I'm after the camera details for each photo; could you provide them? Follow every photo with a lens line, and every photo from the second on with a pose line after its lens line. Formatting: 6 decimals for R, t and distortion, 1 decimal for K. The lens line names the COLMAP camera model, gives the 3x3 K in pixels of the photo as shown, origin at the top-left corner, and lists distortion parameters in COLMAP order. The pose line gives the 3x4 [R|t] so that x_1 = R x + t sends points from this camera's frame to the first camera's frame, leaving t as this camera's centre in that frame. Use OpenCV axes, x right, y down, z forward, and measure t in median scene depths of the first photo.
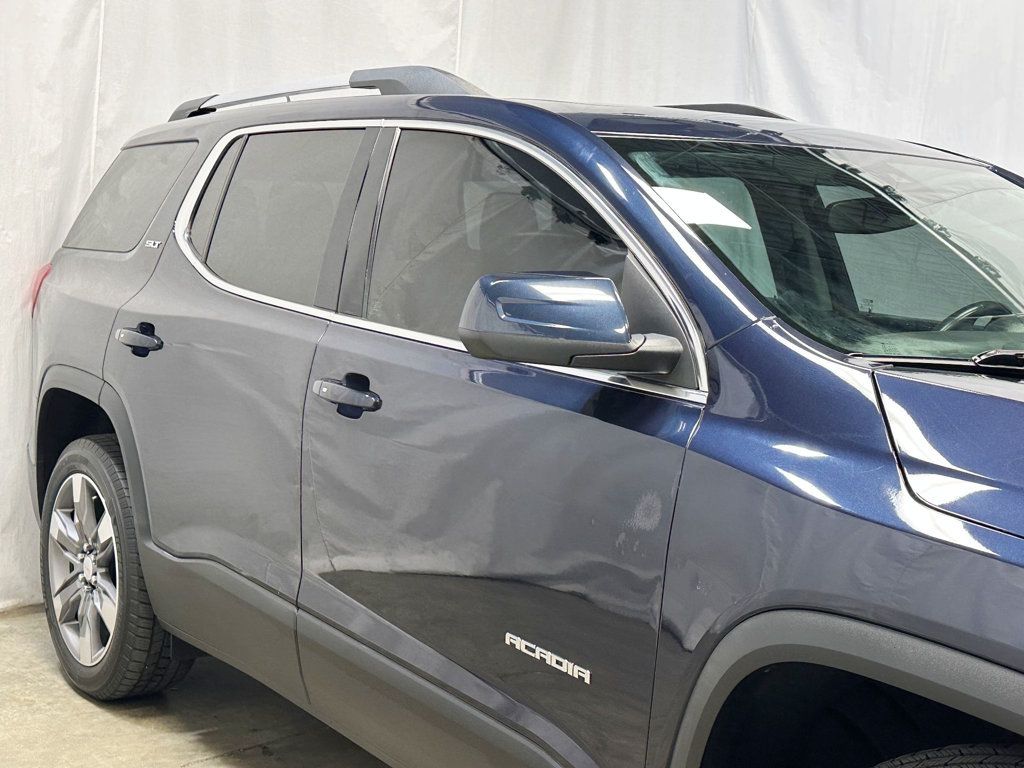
lens RADIAL K [[1334.8, 0, 512.0], [0, 1334.8, 384.0], [0, 0, 1]] dist [0.177673, -0.423217]
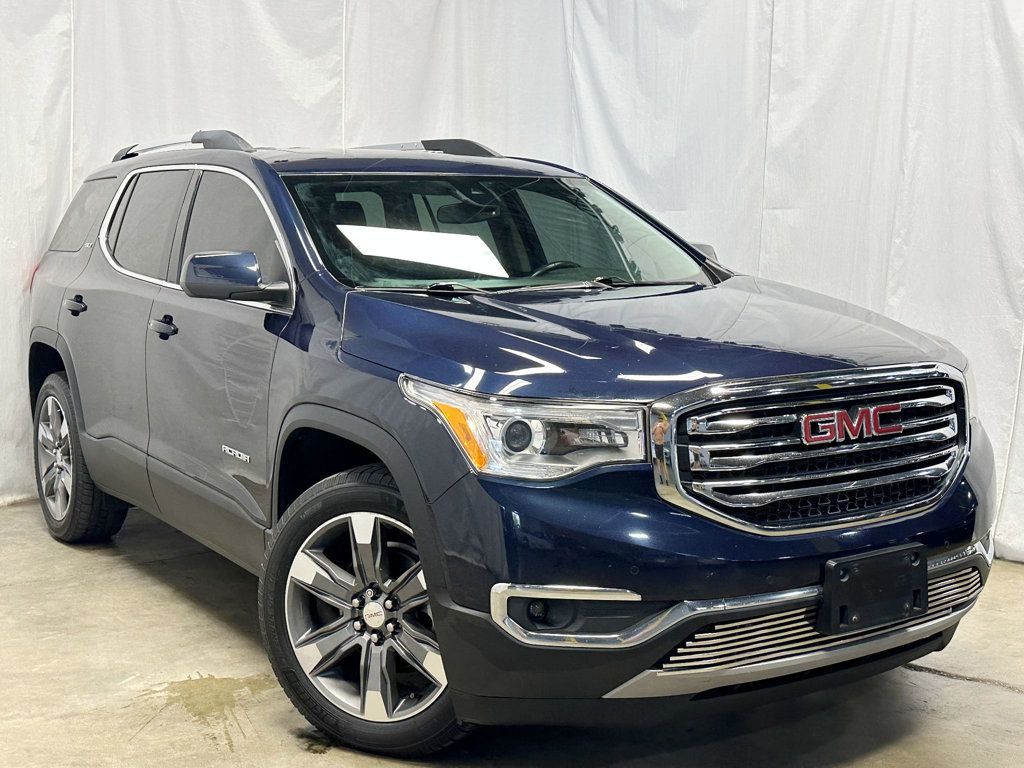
lens RADIAL K [[1340.1, 0, 515.3], [0, 1340.1, 360.5], [0, 0, 1]] dist [0.210510, -0.569551]
pose [[0.996472, -0.034238, -0.076626, 0.317612], [0.033497, 0.999379, -0.010927, 0.058505], [0.076953, 0.008321, 0.997000, -0.490032]]
